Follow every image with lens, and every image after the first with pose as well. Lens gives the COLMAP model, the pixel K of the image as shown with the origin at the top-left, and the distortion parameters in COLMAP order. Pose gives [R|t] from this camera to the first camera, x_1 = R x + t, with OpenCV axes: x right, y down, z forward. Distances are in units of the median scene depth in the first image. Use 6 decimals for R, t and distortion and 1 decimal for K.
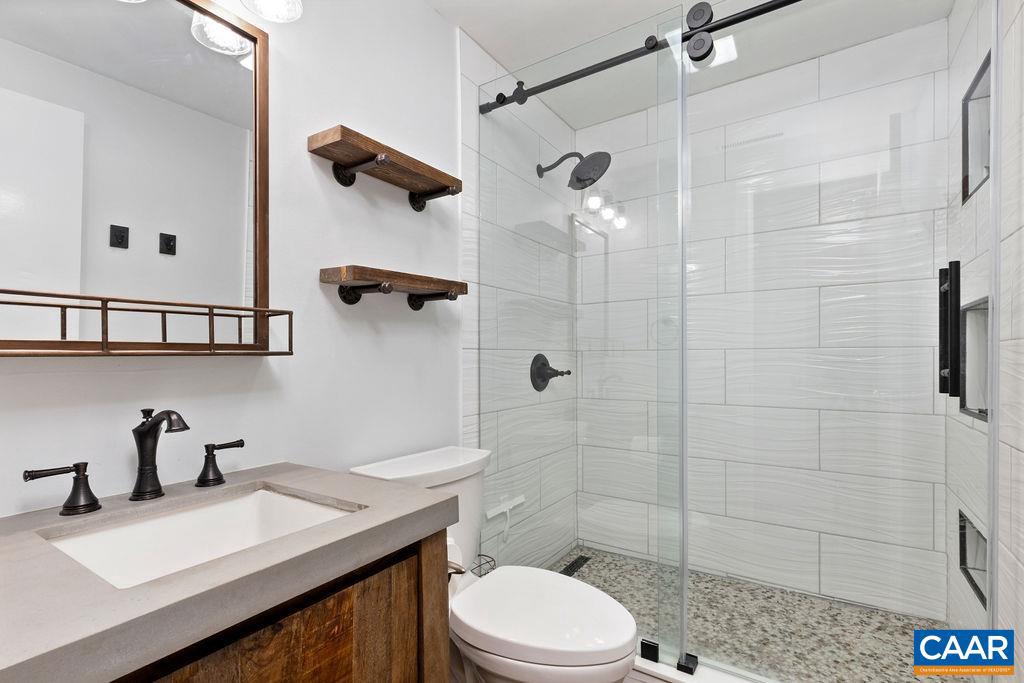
lens RADIAL K [[470.9, 0, 510.4], [0, 470.9, 361.7], [0, 0, 1]] dist [0.001241, 0.000112]
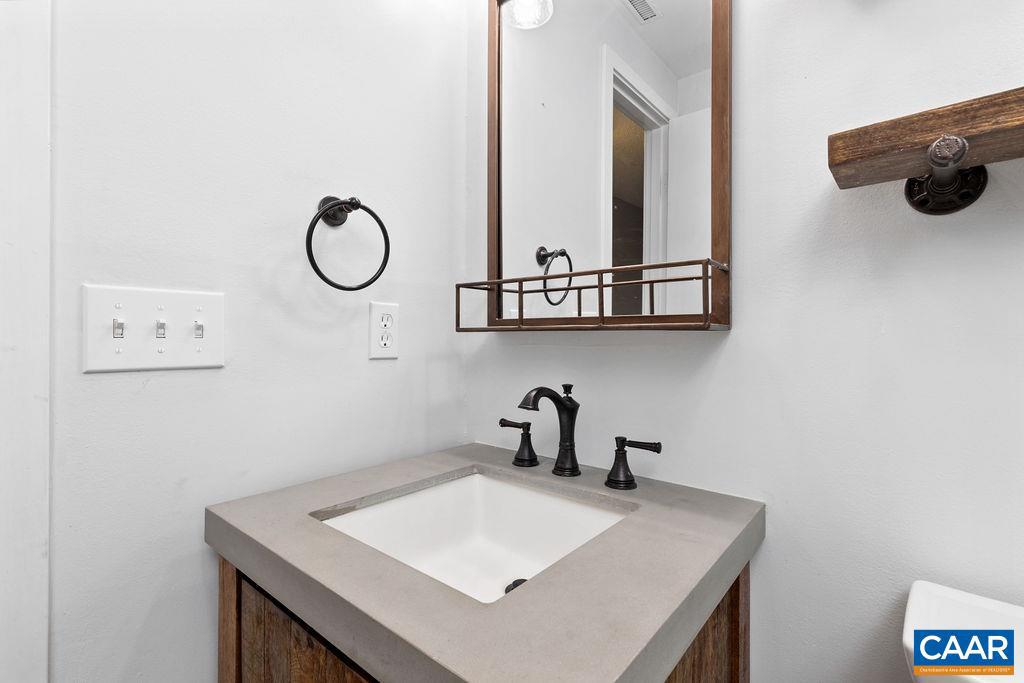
lens RADIAL K [[465.6, 0, 523.5], [0, 465.6, 327.9], [0, 0, 1]] dist [0.003343, 0.000311]
pose [[-0.111107, 0.000799, -0.993808, 0.216587], [-0.000349, 1.000000, 0.000843, -0.019915], [0.993808, 0.000440, -0.111107, 0.992060]]
